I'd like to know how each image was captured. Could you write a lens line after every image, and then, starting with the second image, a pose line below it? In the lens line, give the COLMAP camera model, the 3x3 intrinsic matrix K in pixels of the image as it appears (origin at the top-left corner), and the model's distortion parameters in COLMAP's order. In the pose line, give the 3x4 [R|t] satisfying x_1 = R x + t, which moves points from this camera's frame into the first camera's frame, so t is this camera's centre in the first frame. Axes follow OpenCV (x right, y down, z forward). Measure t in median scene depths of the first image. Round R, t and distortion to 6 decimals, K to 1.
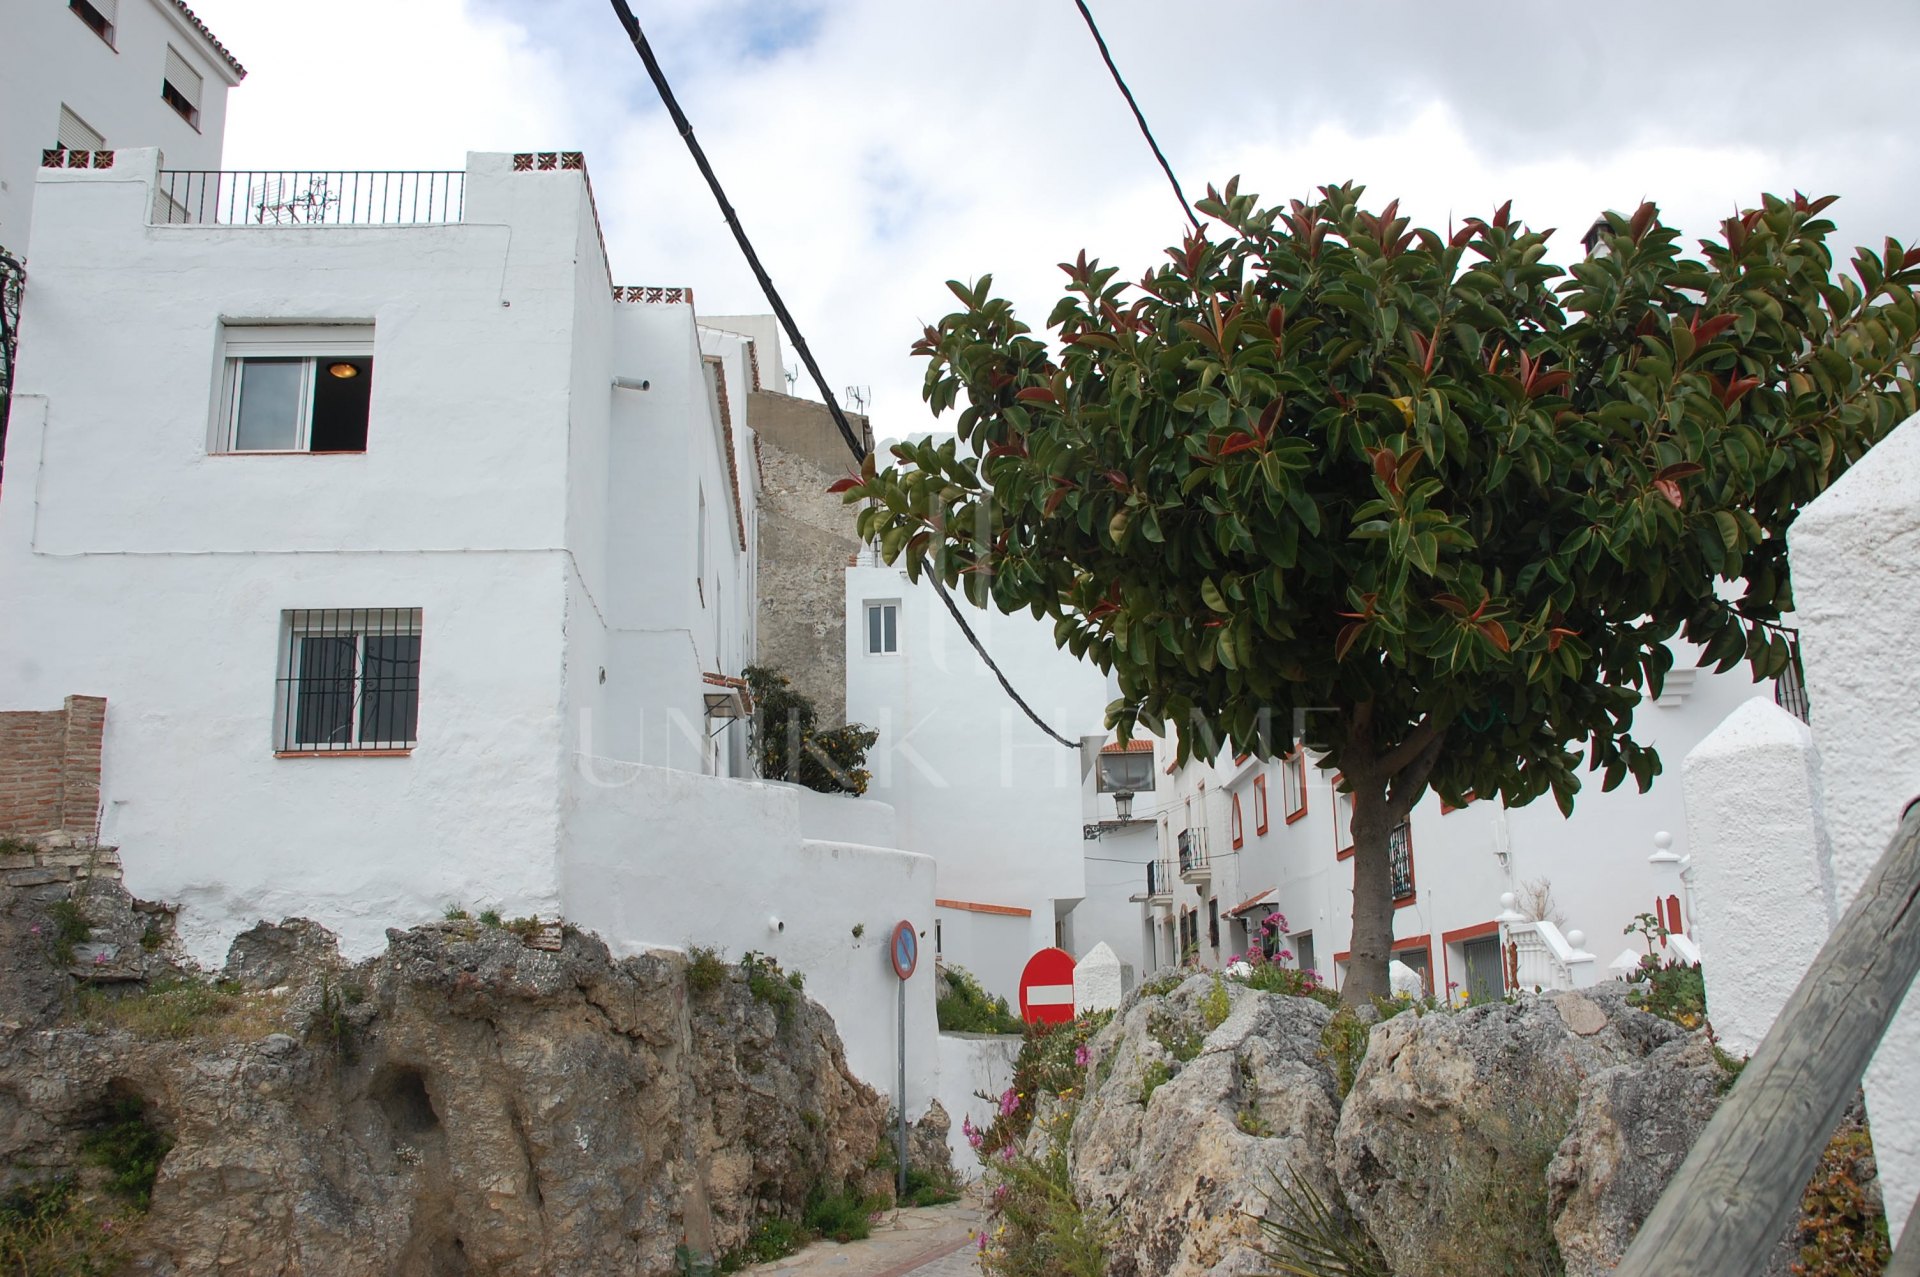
lens RADIAL K [[1646.3, 0, 951.5], [0, 1646.3, 644.3], [0, 0, 1]] dist [-0.149938, 0.209997]
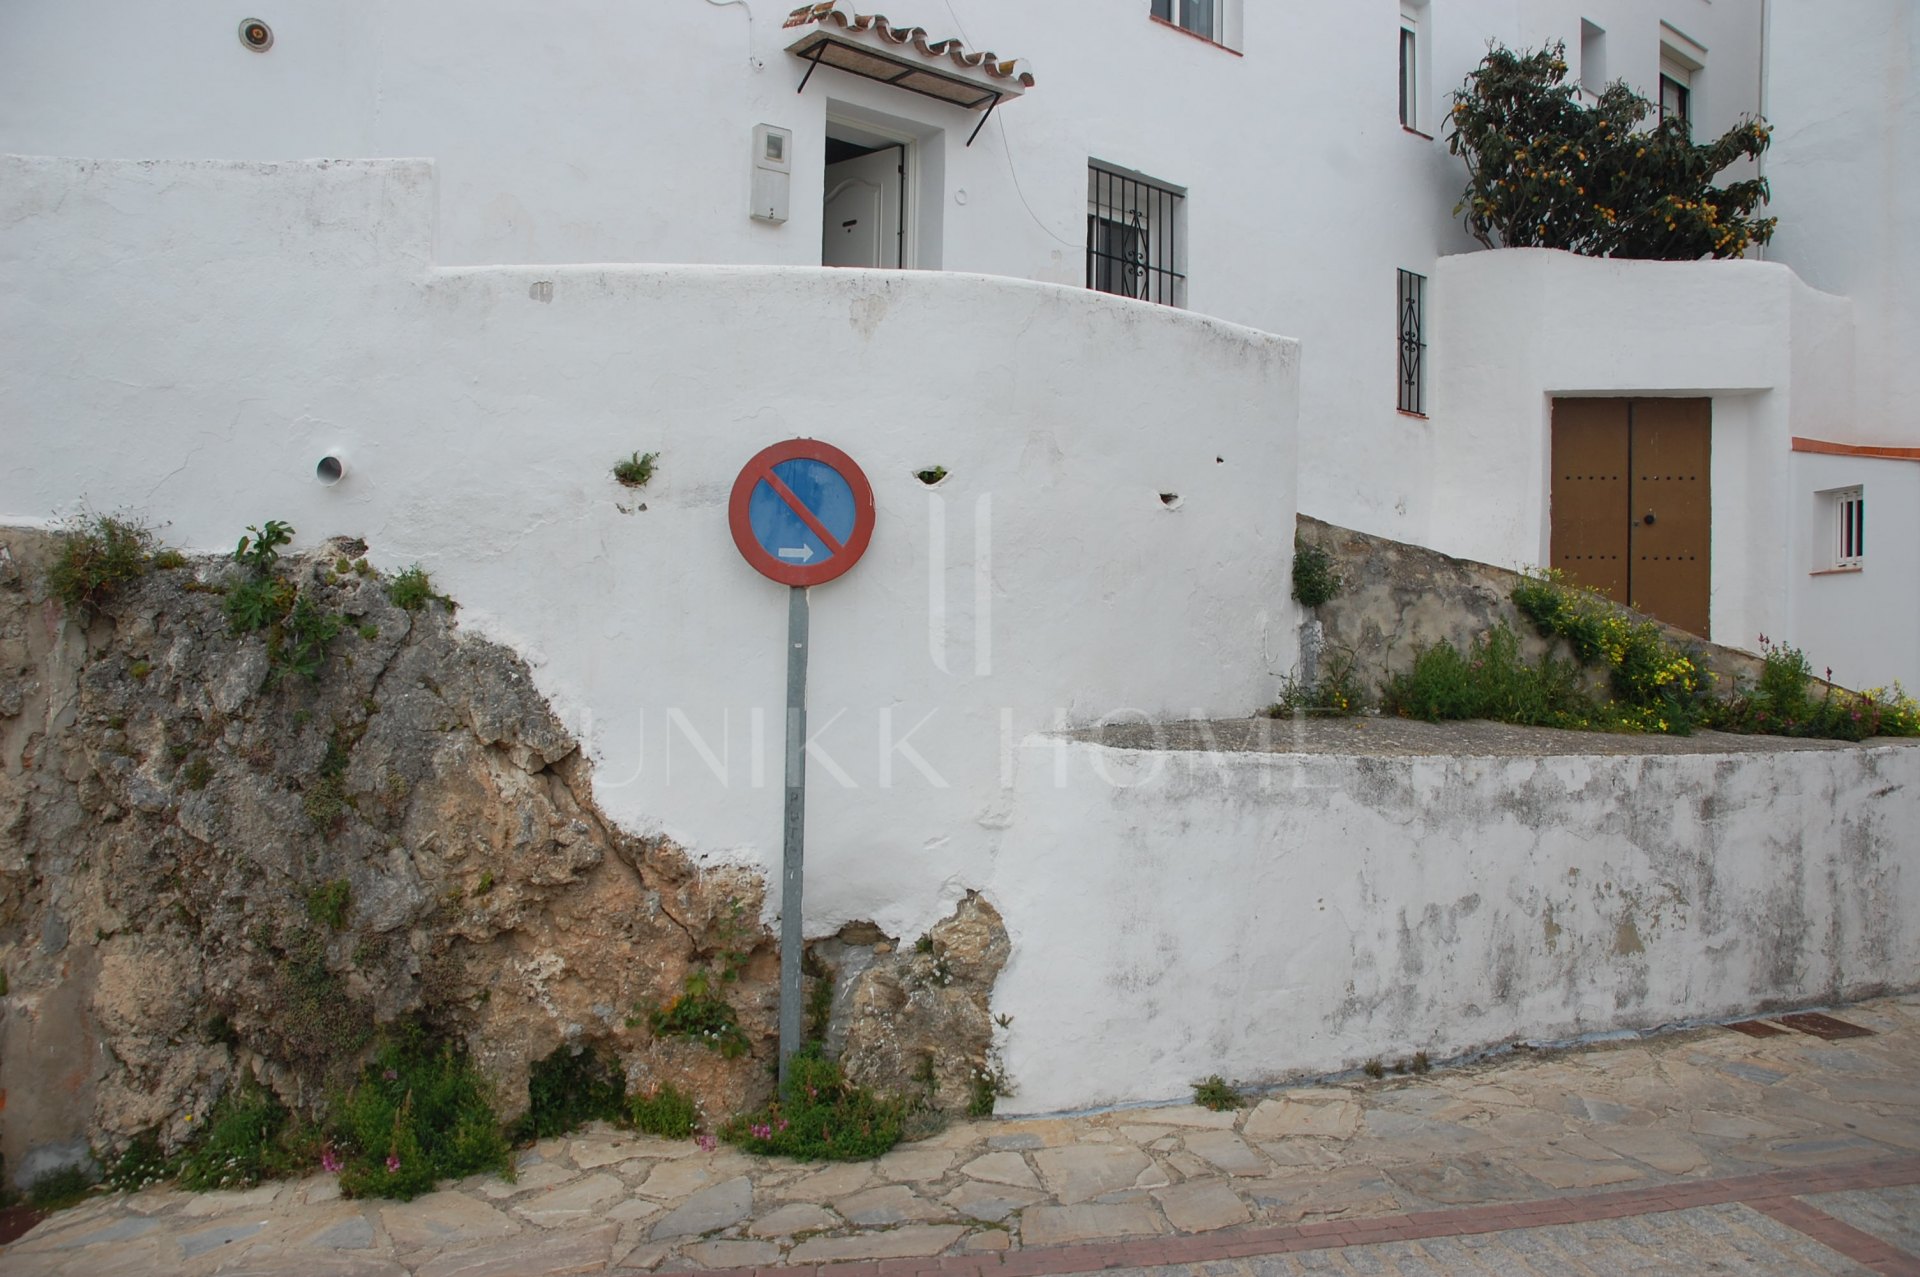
lens RADIAL K [[1517.5, 0, 960.0], [0, 1517.5, 638.5], [0, 0, 1]] dist [-0.159956, 0.154099]
pose [[0.560204, 0.018095, -0.828157, 0.390361], [0.156750, 0.979383, 0.127432, 0.232016], [0.813388, -0.201201, 0.545818, 1.090560]]
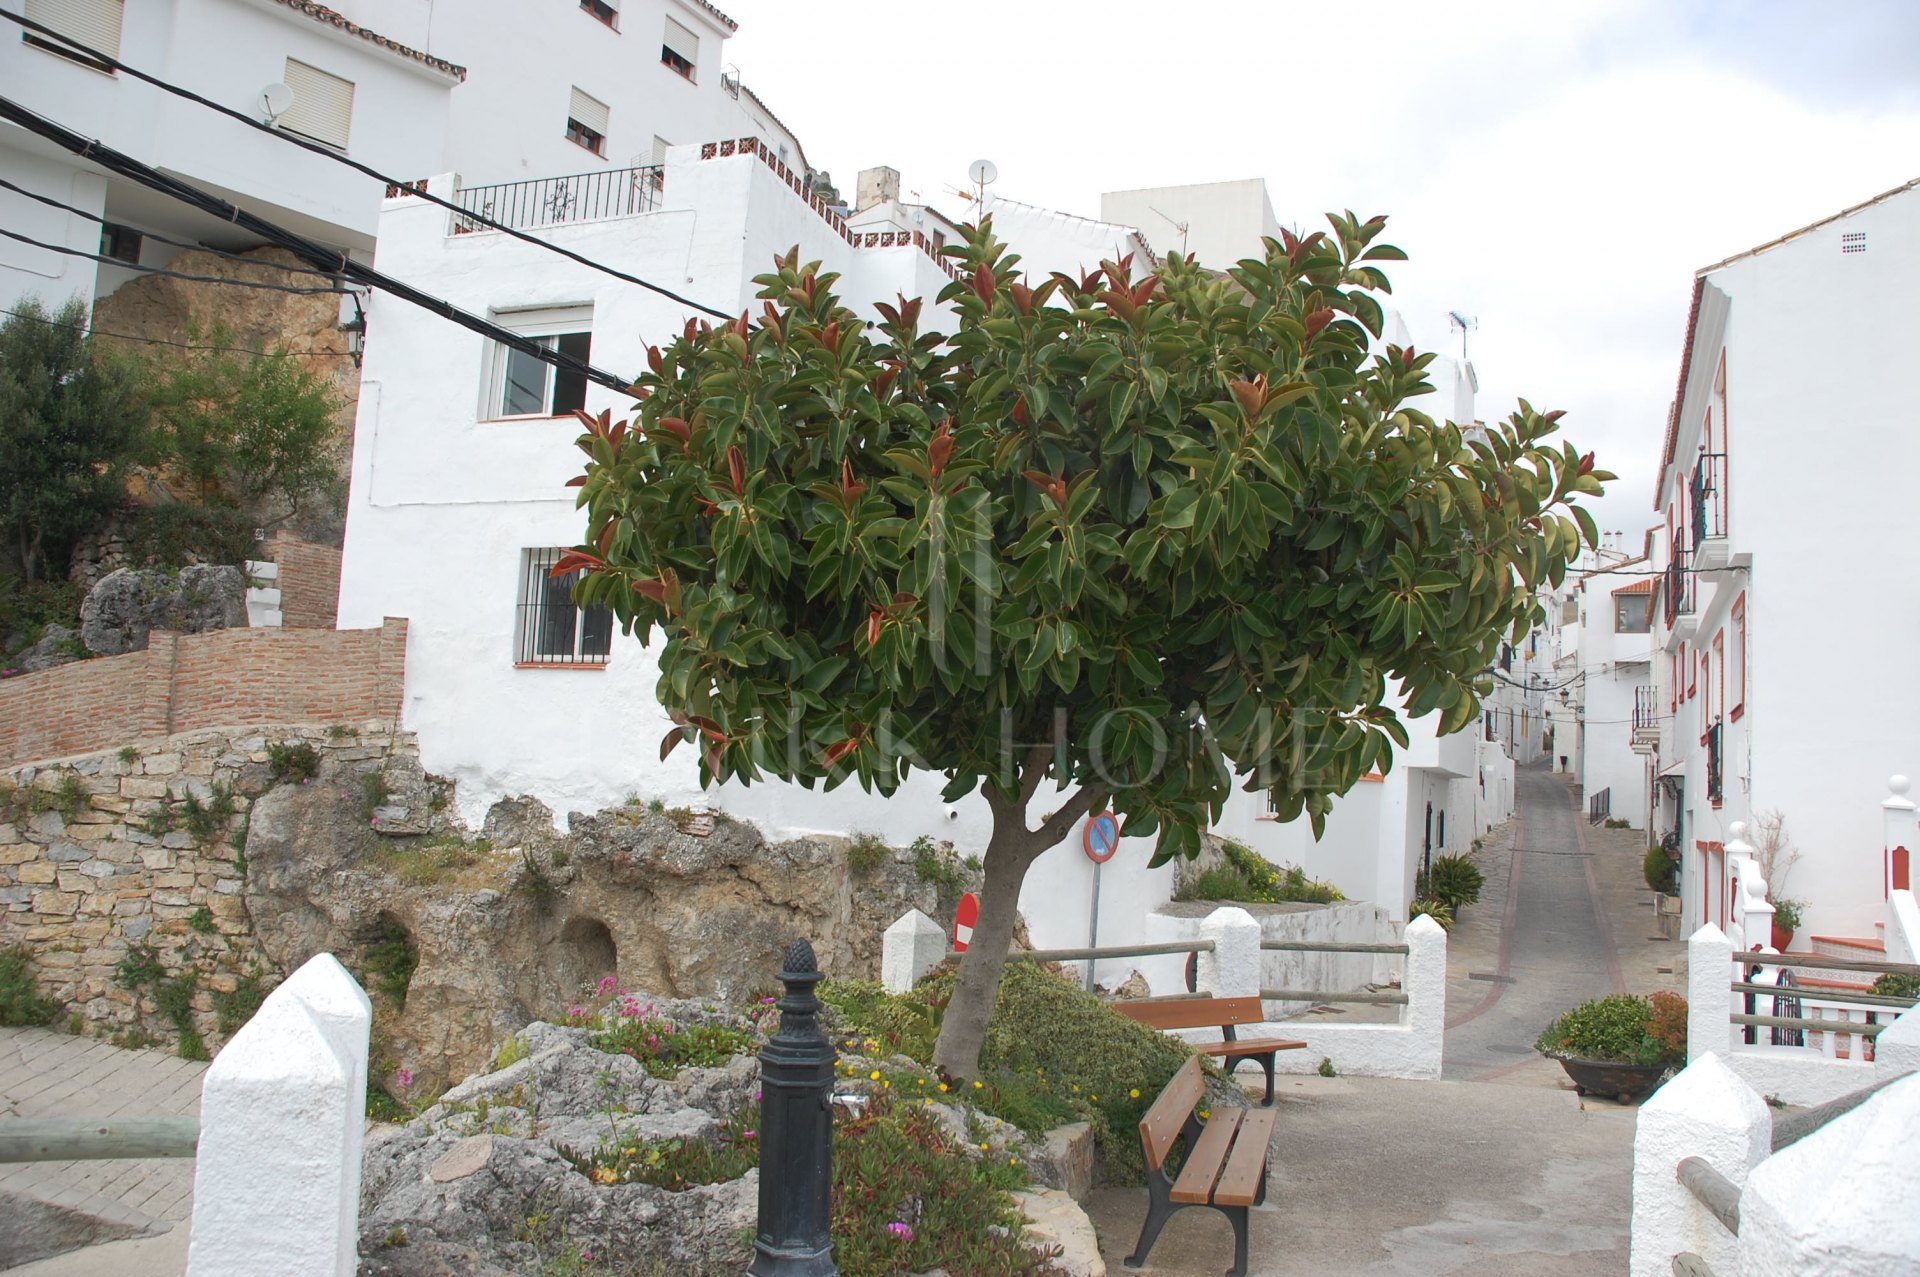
lens RADIAL K [[1517.5, 0, 960.0], [0, 1517.5, 638.5], [0, 0, 1]] dist [-0.159956, 0.154099]
pose [[0.915656, 0.029688, -0.400865, 0.376962], [0.018797, 0.993015, 0.116478, -0.084123], [0.401523, -0.114189, 0.908703, 0.079810]]
